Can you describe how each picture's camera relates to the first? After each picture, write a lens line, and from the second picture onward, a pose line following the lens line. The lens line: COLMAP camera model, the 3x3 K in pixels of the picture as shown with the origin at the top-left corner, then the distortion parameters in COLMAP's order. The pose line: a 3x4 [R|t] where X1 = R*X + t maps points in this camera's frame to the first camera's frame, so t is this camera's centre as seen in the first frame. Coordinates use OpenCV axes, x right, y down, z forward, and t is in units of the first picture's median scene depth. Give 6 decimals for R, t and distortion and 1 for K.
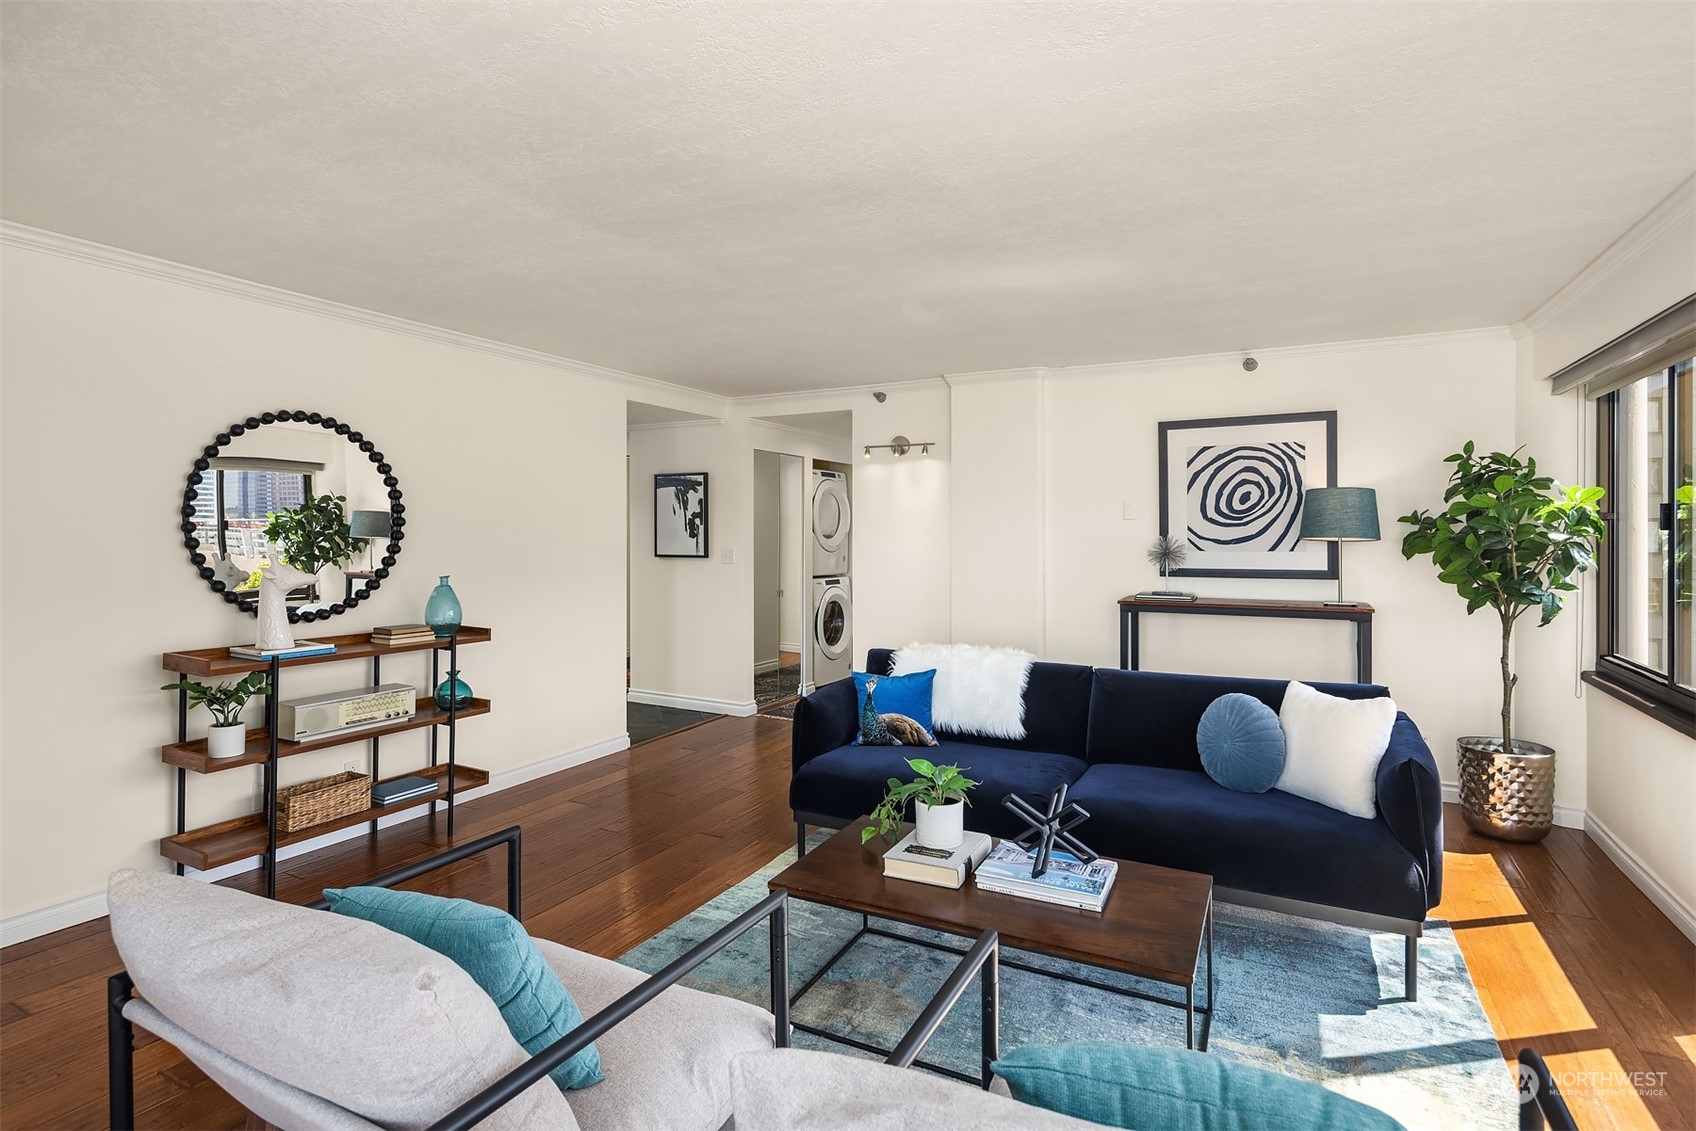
lens RADIAL K [[858.4, 0, 847.6], [0, 858.4, 521.7], [0, 0, 1]] dist [-0.000786, 0.000059]
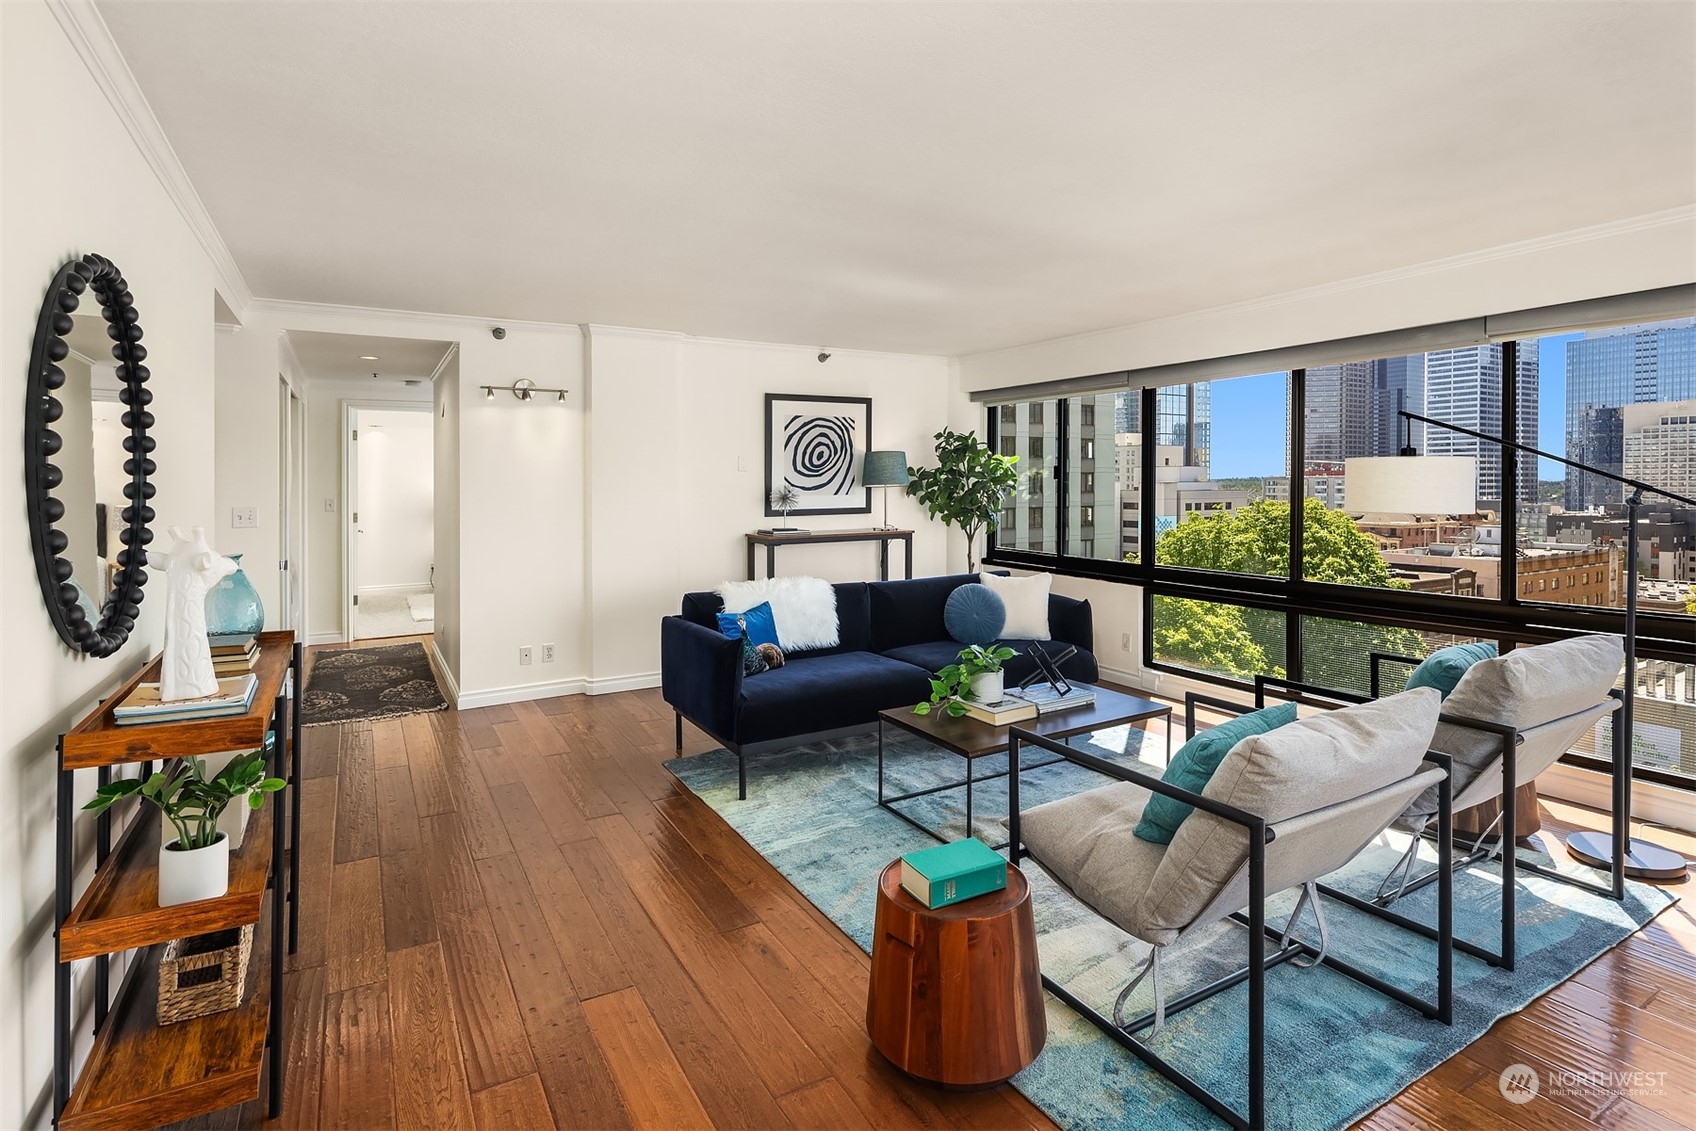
lens RADIAL K [[842.8, 0, 846.7], [0, 842.8, 486.6], [0, 0, 1]] dist [0.000937, 0.000061]
pose [[0.533819, -0.007596, 0.845565, -0.648698], [-0.009075, 0.999851, 0.014711, 0.001002], [-0.845550, -0.015526, 0.533670, 0.257306]]
